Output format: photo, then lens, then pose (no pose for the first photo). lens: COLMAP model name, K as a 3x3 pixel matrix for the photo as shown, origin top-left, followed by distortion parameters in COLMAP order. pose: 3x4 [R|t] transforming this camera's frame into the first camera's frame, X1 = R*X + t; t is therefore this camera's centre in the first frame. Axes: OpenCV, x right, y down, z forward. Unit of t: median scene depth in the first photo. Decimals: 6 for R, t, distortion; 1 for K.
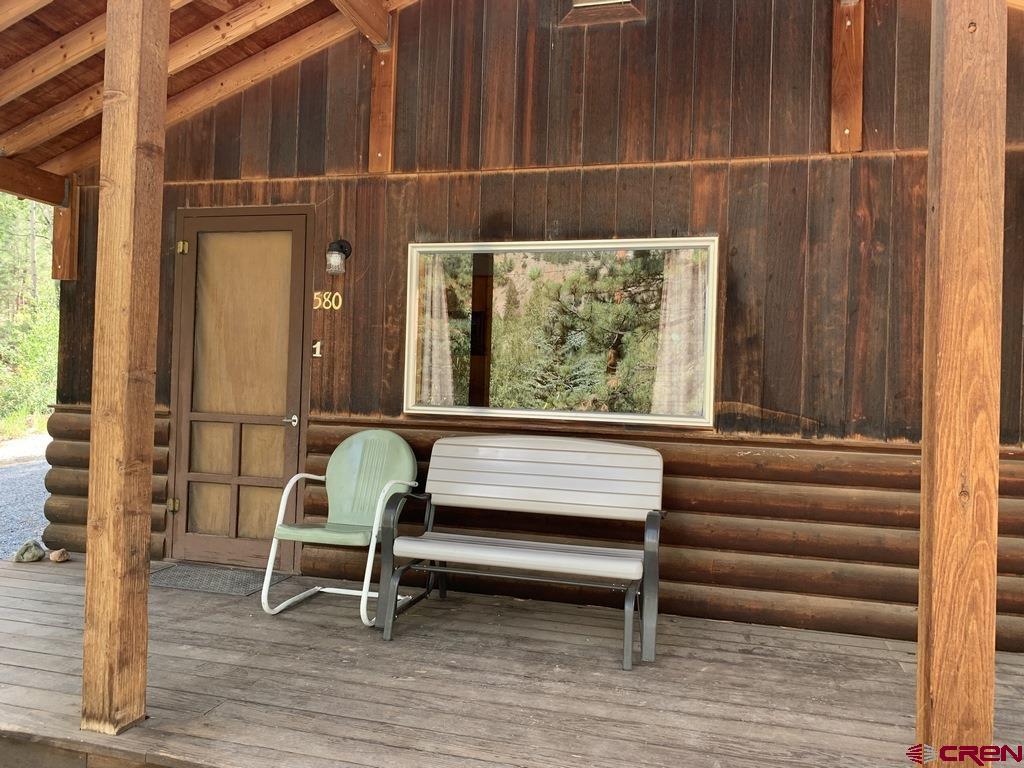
lens RADIAL K [[781.5, 0, 512.0], [0, 781.5, 384.0], [0, 0, 1]] dist [0.108157, -0.001031]
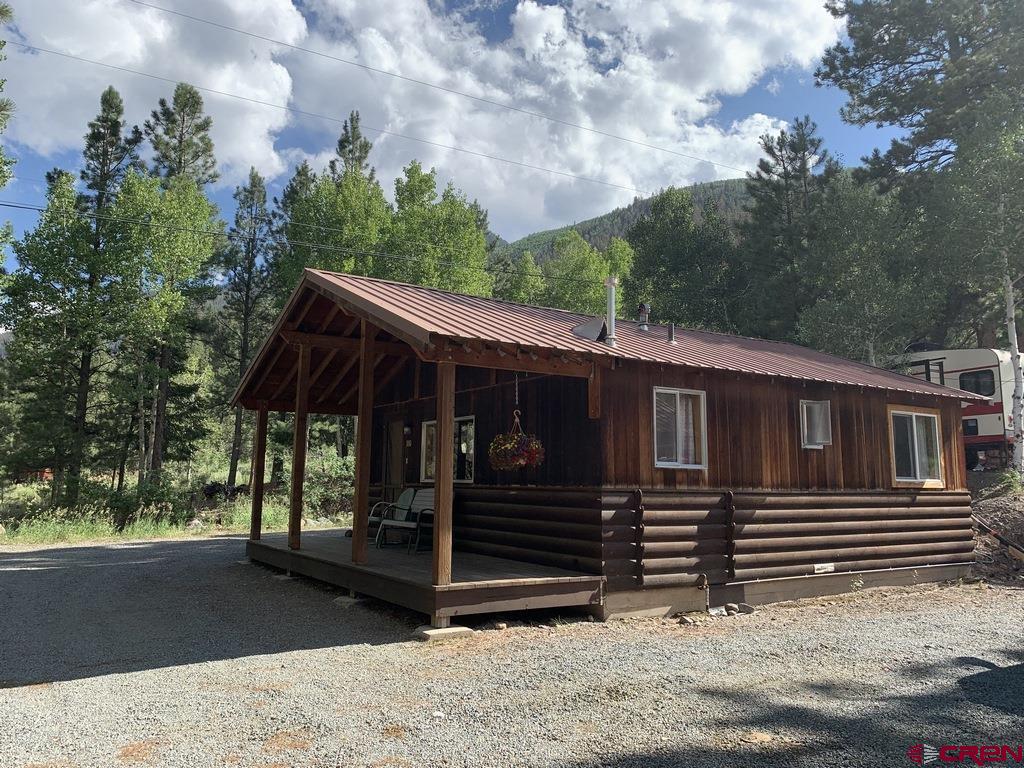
lens RADIAL K [[781.5, 0, 512.0], [0, 781.5, 384.0], [0, 0, 1]] dist [0.108157, -0.001031]
pose [[0.730377, -0.116514, -0.673033, 1.919245], [0.059080, 0.992427, -0.107694, 0.010048], [0.680484, 0.038895, 0.731730, -0.823238]]
